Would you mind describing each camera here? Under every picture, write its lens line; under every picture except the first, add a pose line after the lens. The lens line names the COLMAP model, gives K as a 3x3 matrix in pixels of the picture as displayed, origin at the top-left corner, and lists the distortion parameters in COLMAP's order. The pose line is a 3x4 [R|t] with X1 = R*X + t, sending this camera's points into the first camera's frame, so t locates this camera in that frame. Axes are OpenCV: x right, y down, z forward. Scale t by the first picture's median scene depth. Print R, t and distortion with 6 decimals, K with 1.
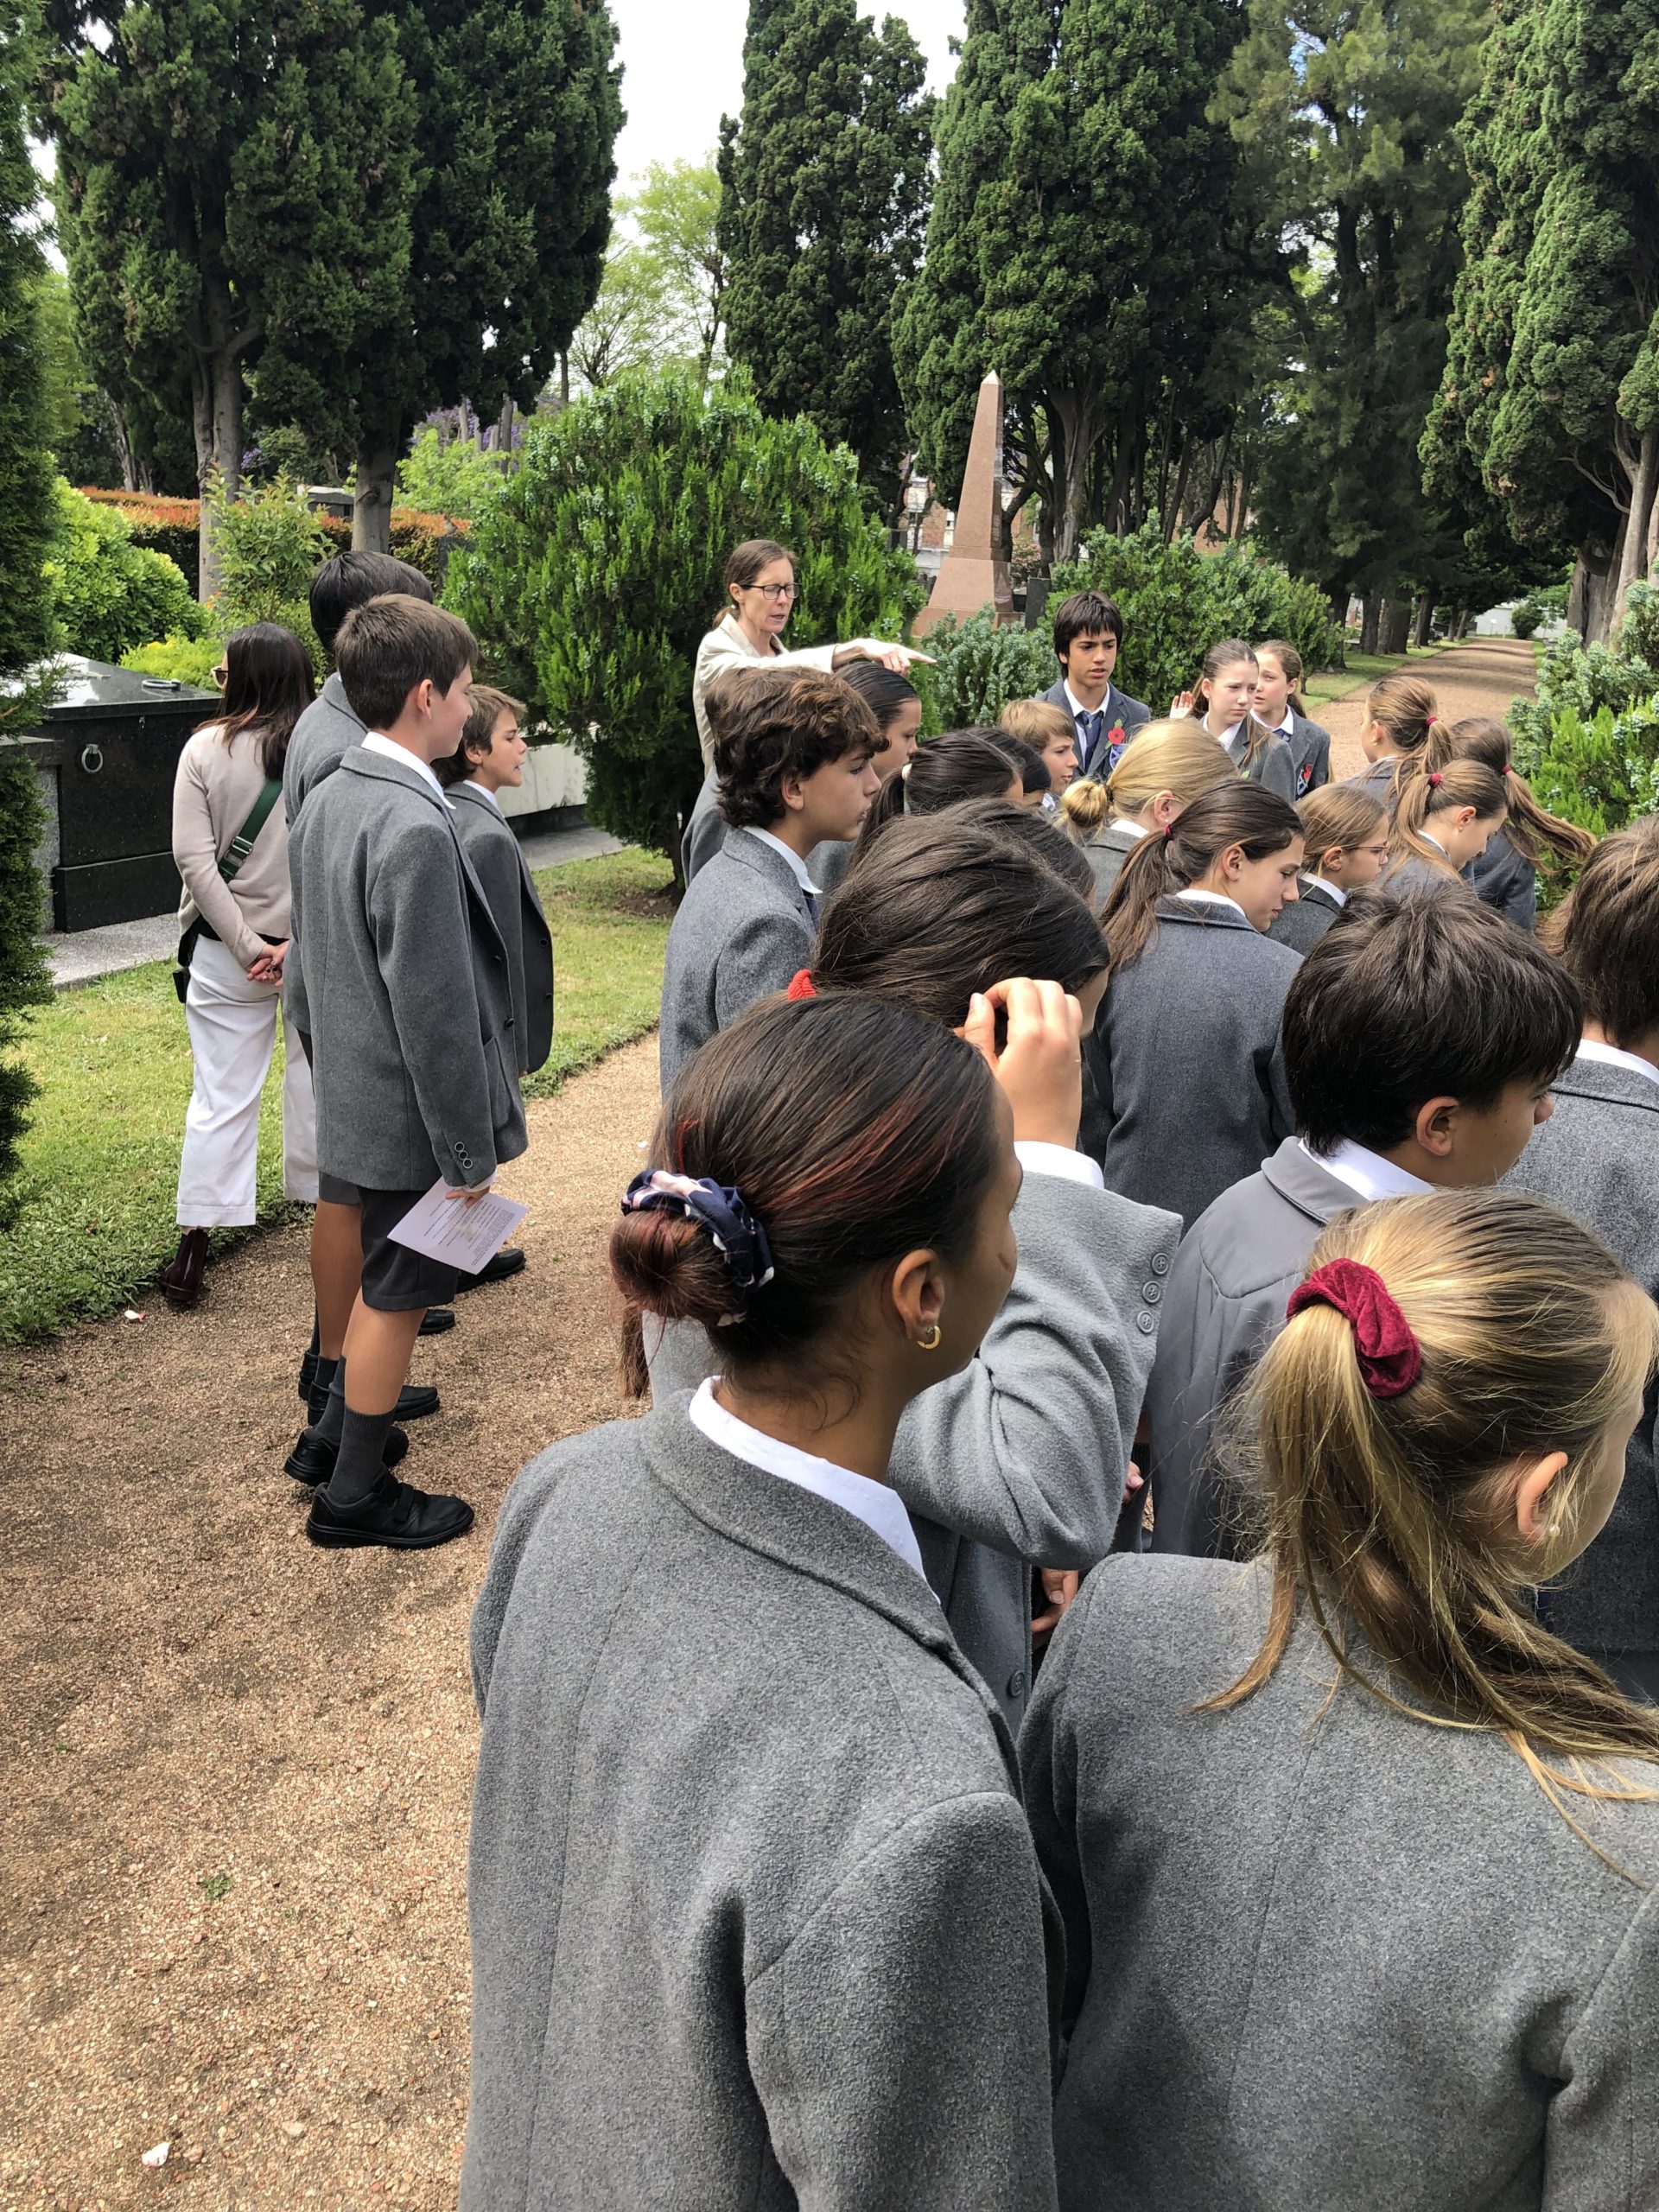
lens RADIAL K [[1785.0, 0, 829.5], [0, 1785.0, 1106.0], [0, 0, 1]] dist [-0.003483, -0.009415]
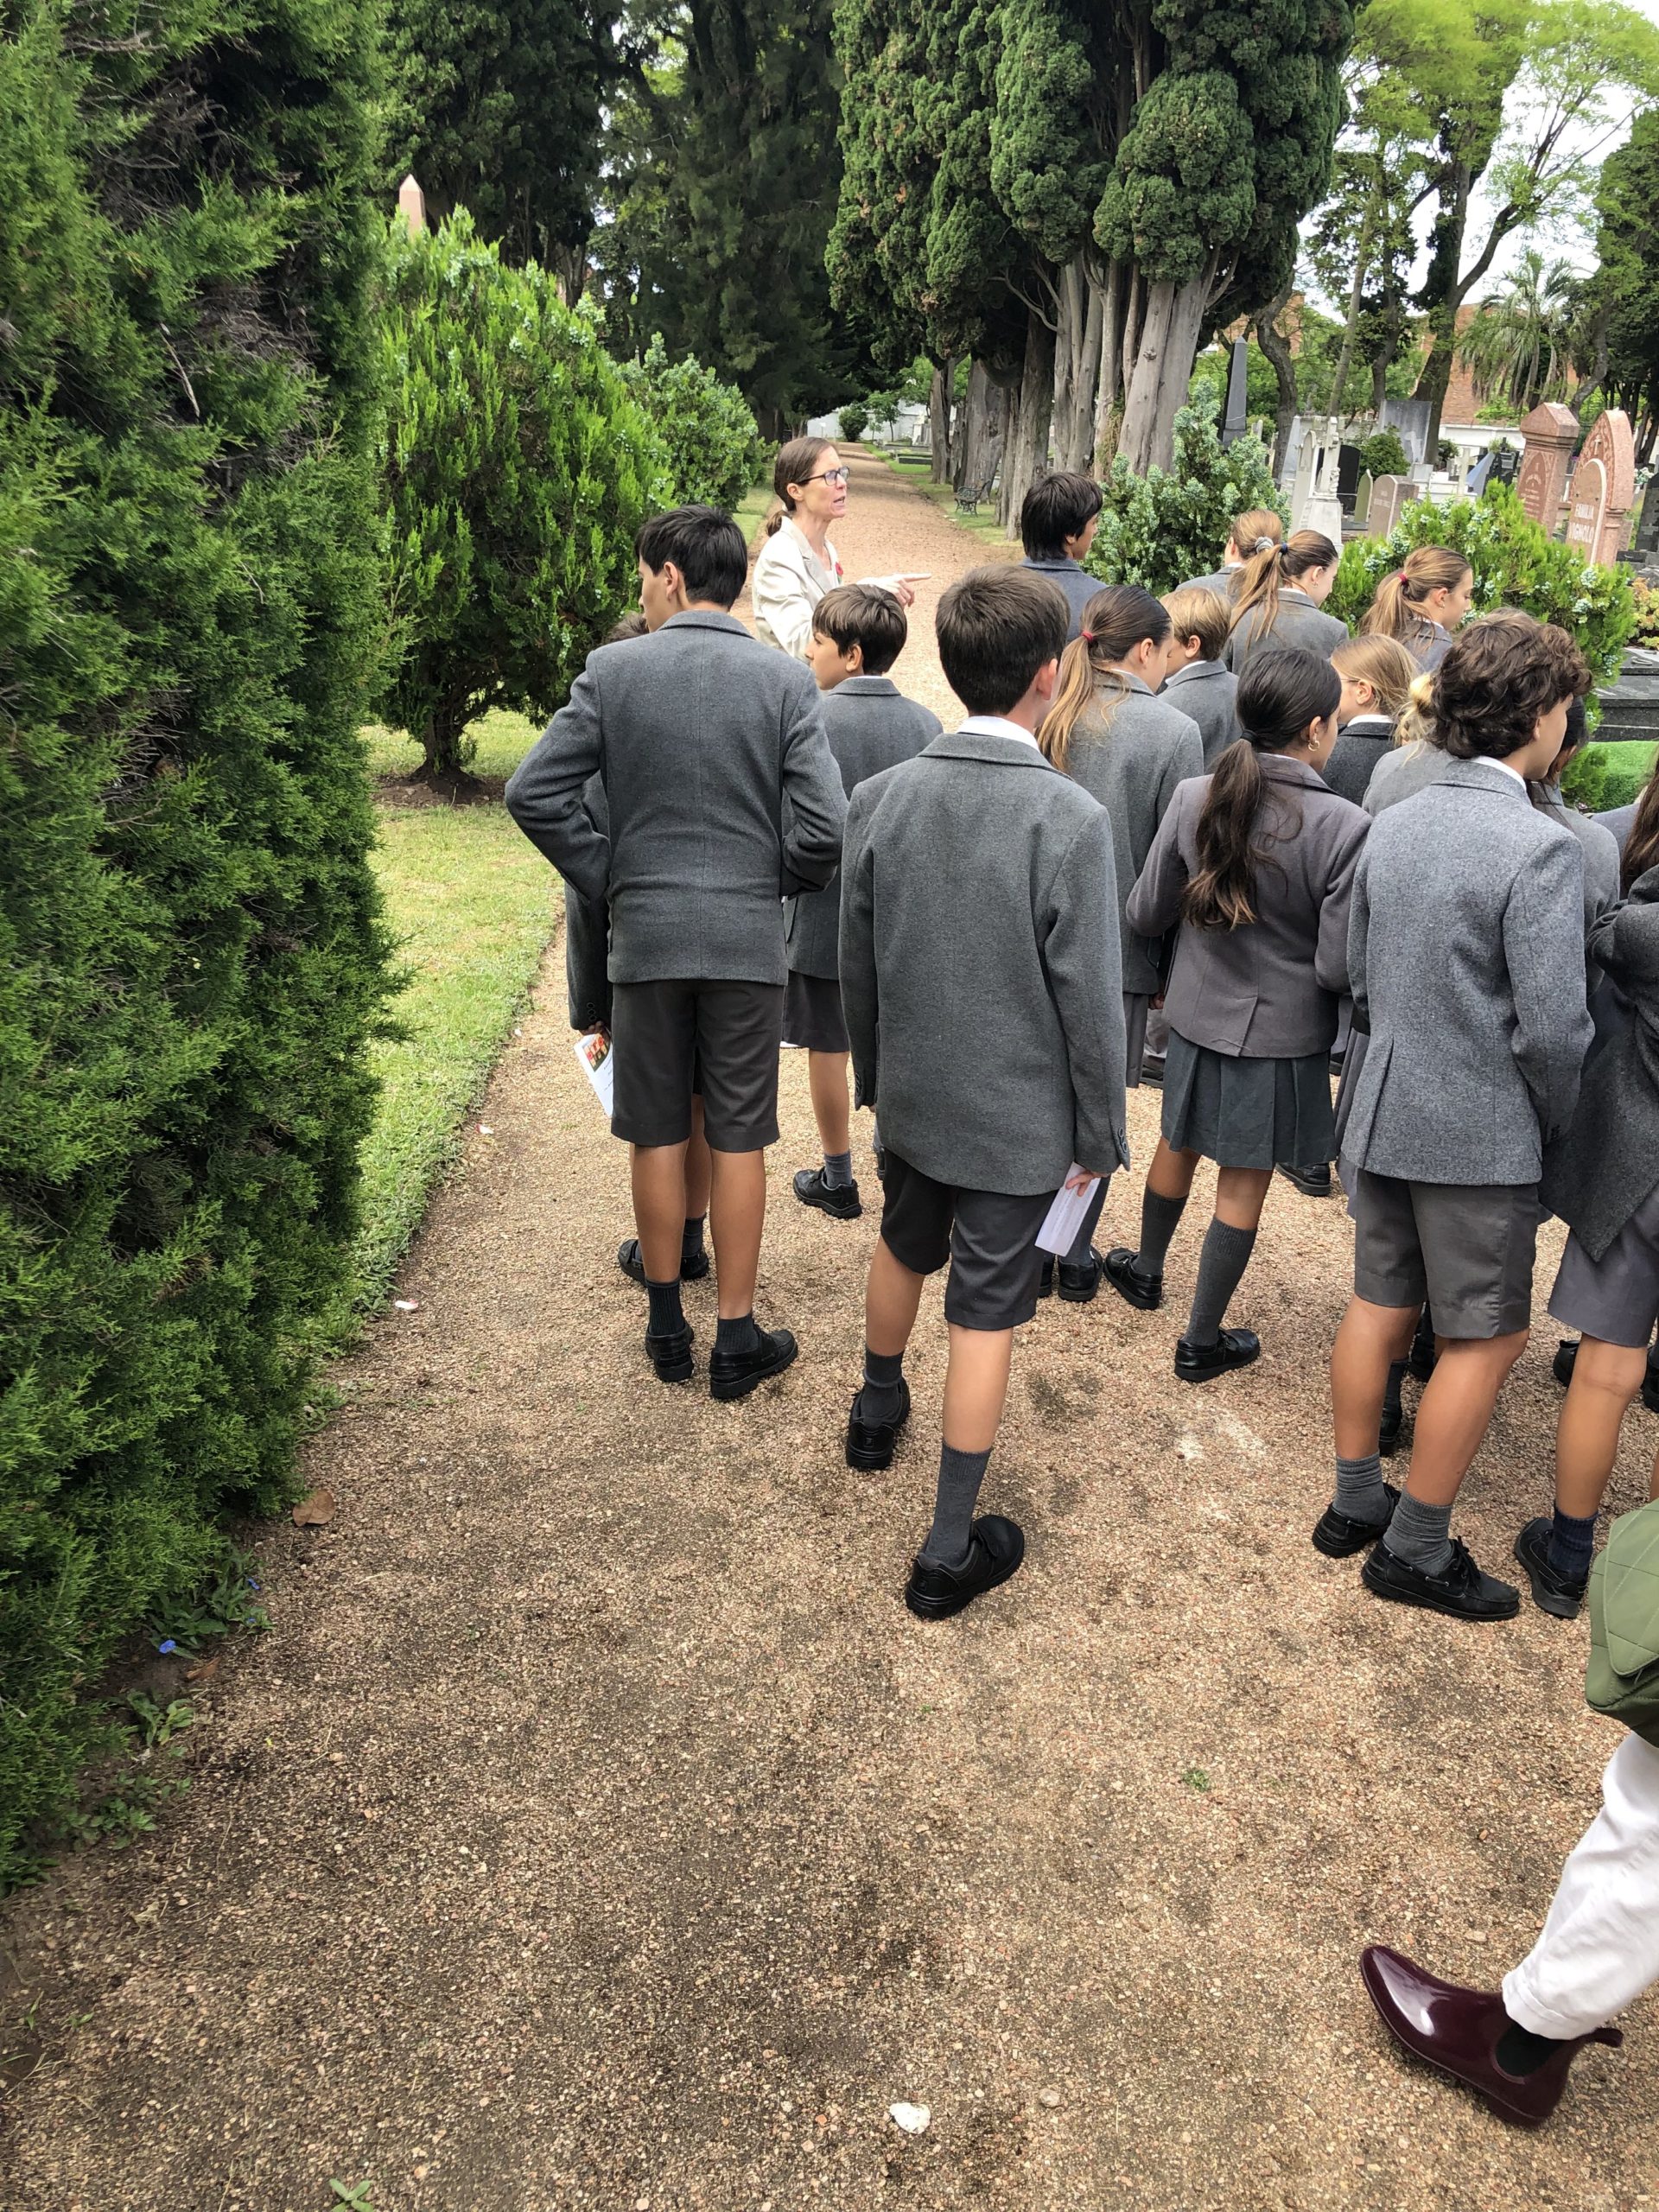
lens RADIAL K [[1779.2, 0, 829.5], [0, 1779.2, 1106.0], [0, 0, 1]] dist [-0.003305, 0.013163]
pose [[0.922868, -0.159834, 0.350382, -0.147714], [0.123592, 0.984603, 0.123618, -0.022366], [-0.364745, -0.070779, 0.928413, 0.015551]]
